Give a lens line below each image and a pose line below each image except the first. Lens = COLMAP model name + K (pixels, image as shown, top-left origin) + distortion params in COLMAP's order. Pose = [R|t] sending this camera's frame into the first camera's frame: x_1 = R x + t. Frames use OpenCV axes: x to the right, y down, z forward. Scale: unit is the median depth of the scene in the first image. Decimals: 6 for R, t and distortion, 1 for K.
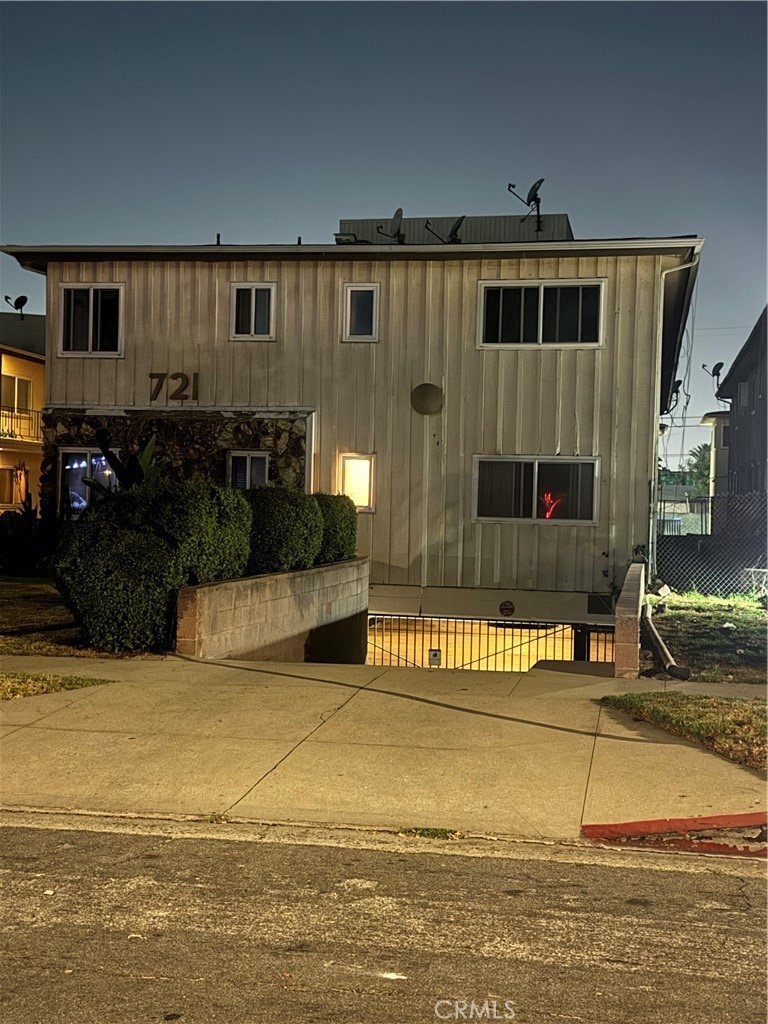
lens RADIAL K [[1249.1, 0, 384.0], [0, 1249.1, 512.0], [0, 0, 1]] dist [0.217725, -0.430611]
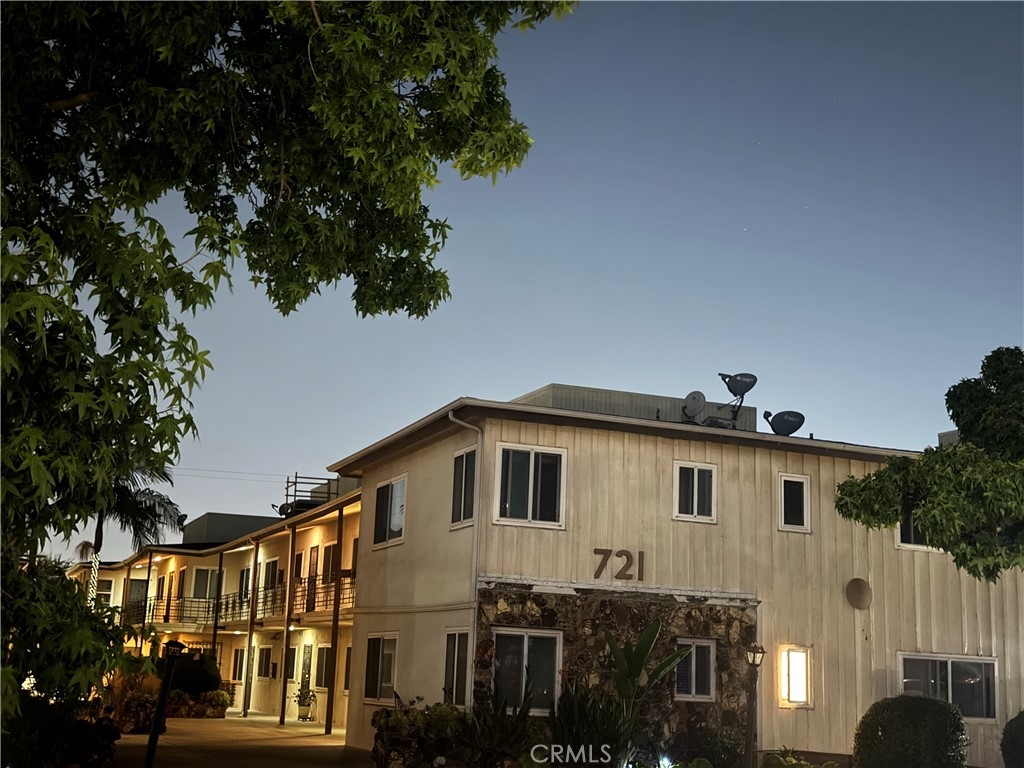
lens RADIAL K [[1409.1, 0, 512.0], [0, 1409.1, 384.0], [0, 0, 1]] dist [0.192102, -0.366516]
pose [[0.835959, 0.118311, 0.535887, -0.813564], [-0.015050, 0.981060, -0.193118, -0.028243], [-0.548585, 0.153374, 0.821907, 0.170349]]
